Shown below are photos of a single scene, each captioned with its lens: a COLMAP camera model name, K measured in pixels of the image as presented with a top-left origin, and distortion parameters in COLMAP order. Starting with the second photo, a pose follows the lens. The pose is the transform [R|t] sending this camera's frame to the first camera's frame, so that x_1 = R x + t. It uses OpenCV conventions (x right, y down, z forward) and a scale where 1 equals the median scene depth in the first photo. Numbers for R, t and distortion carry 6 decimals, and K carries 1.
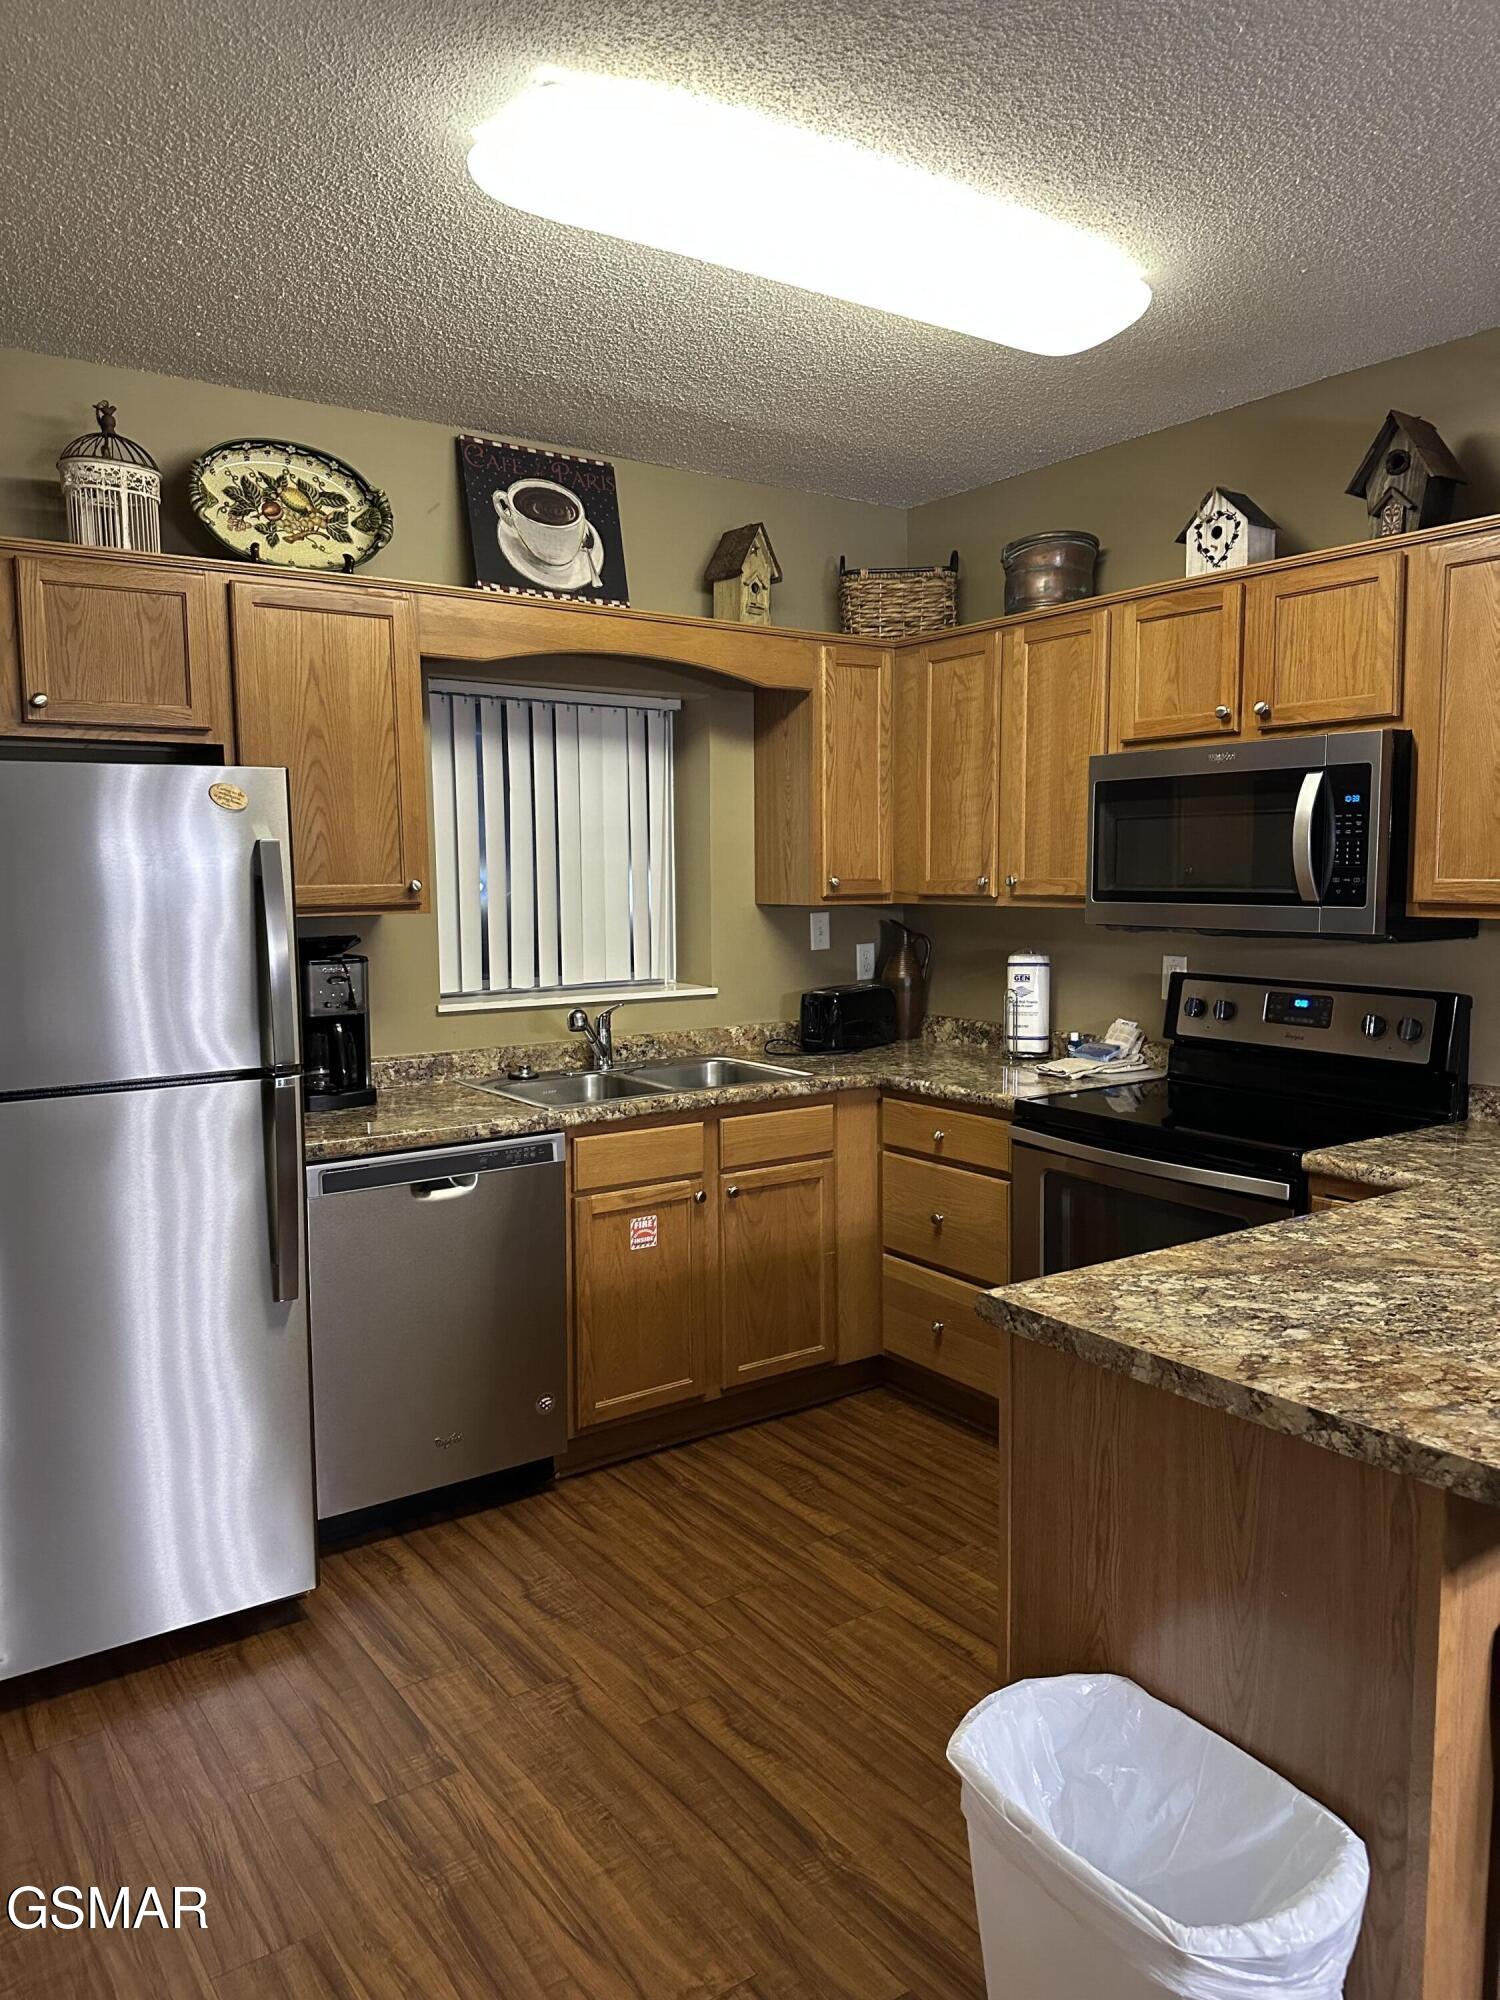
lens RADIAL K [[1428.8, 0, 733.3], [0, 1428.8, 1024.7], [0, 0, 1]] dist [0.086056, -0.133441]
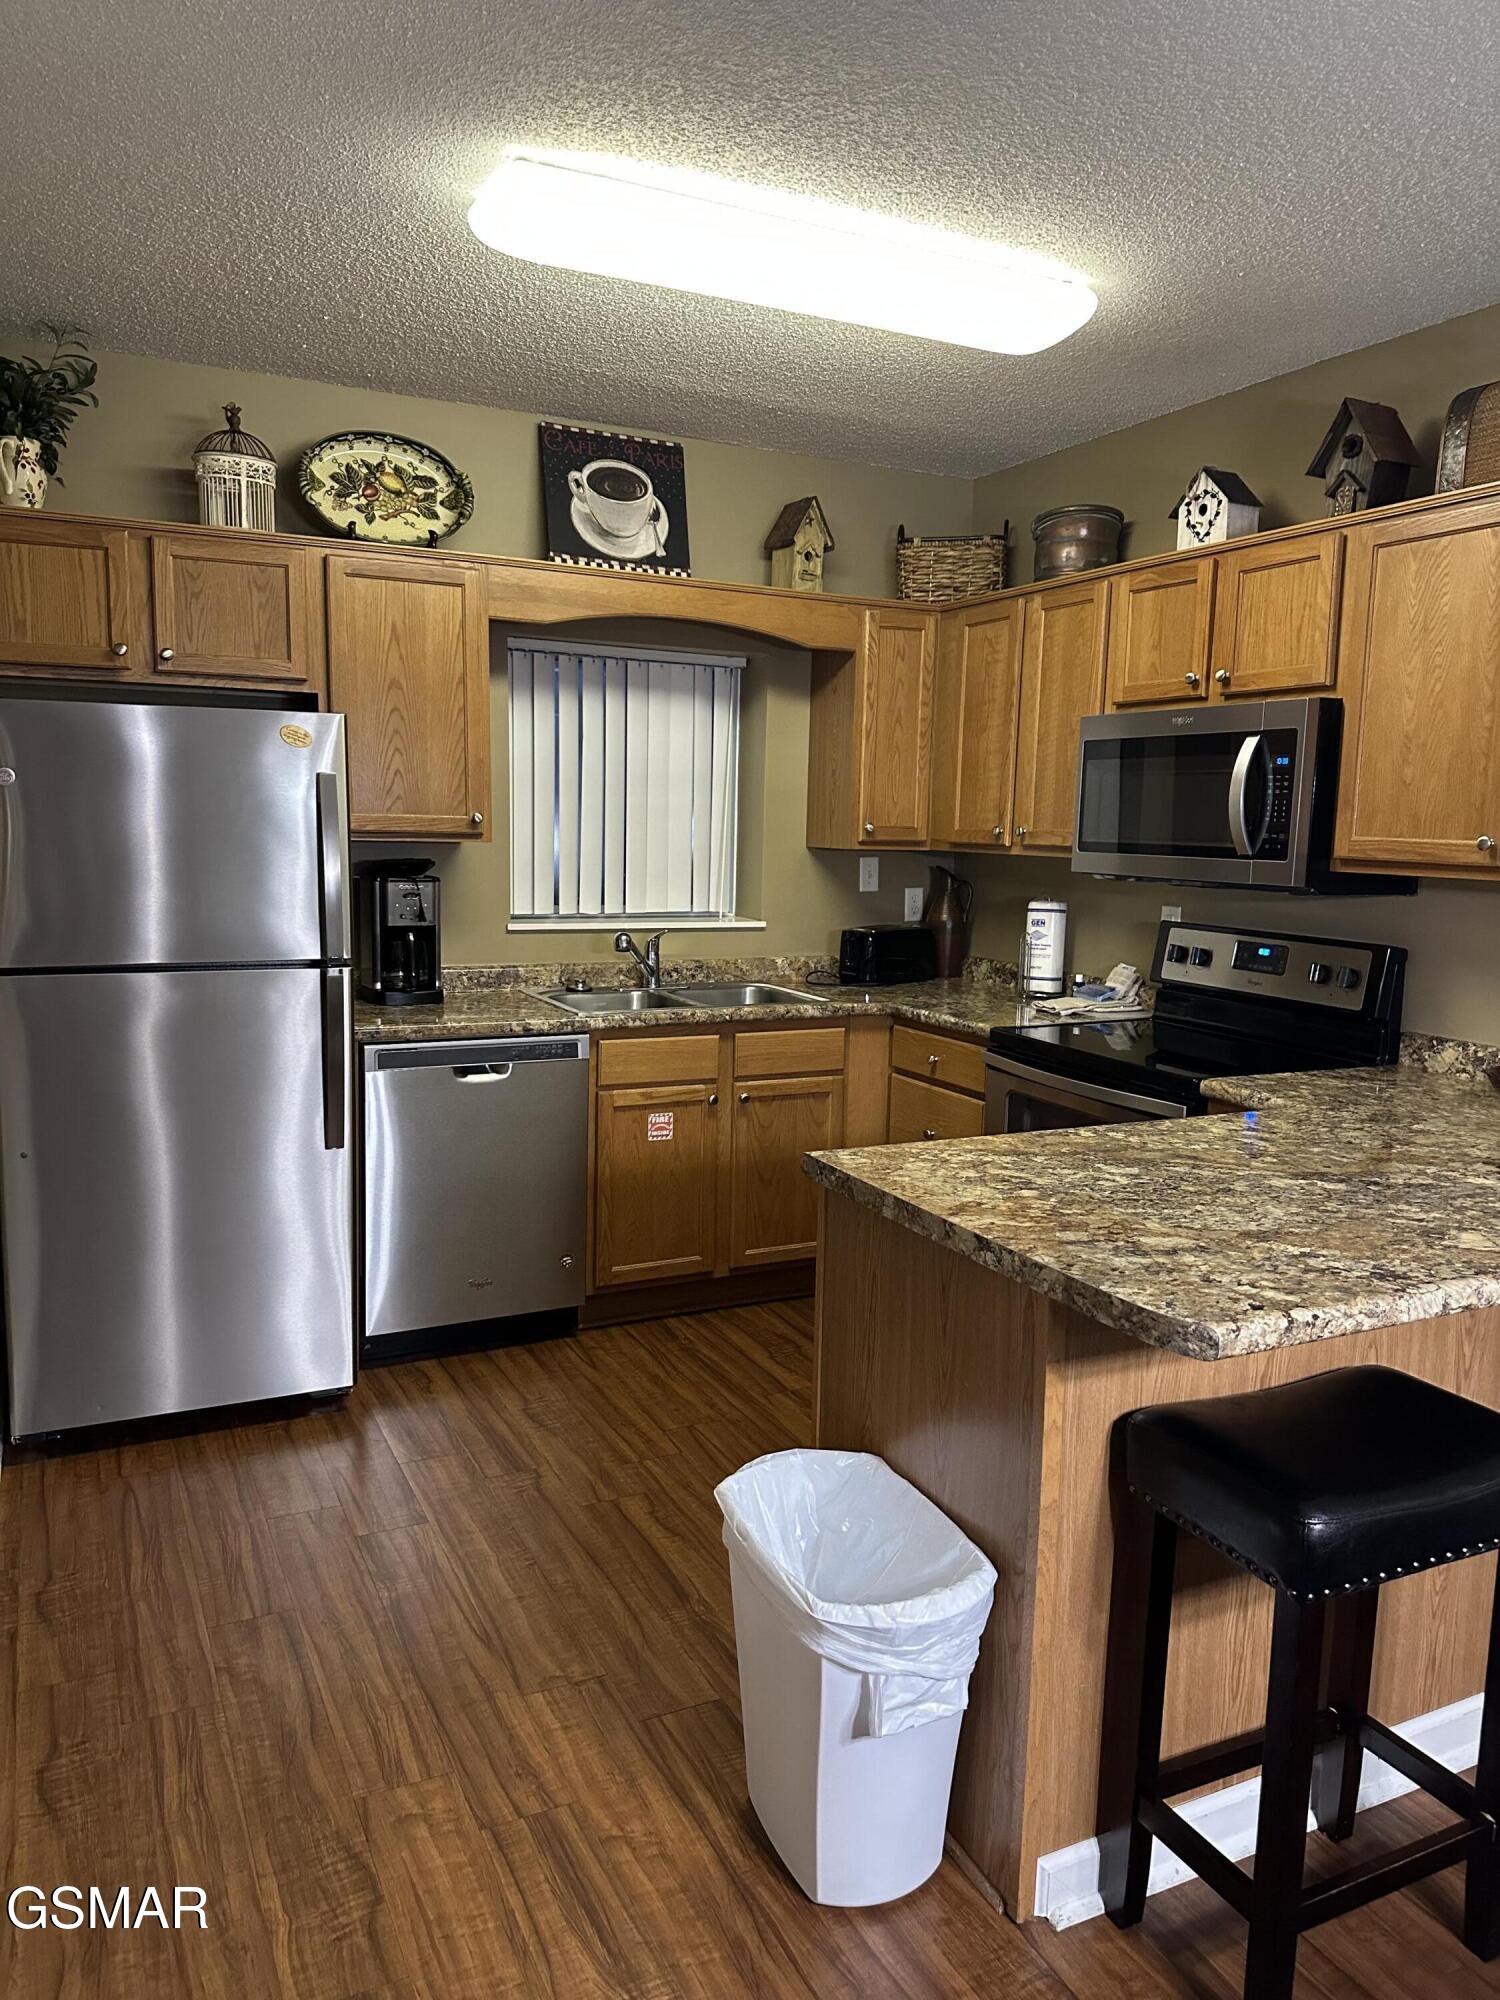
lens RADIAL K [[1426.4, 0, 723.7], [0, 1426.4, 1036.1], [0, 0, 1]] dist [0.104834, -0.187663]
pose [[0.986711, 0.053846, -0.153306, 0.166007], [-0.047666, 0.997906, 0.043712, 0.020306], [0.155338, -0.035824, 0.987212, -0.129924]]
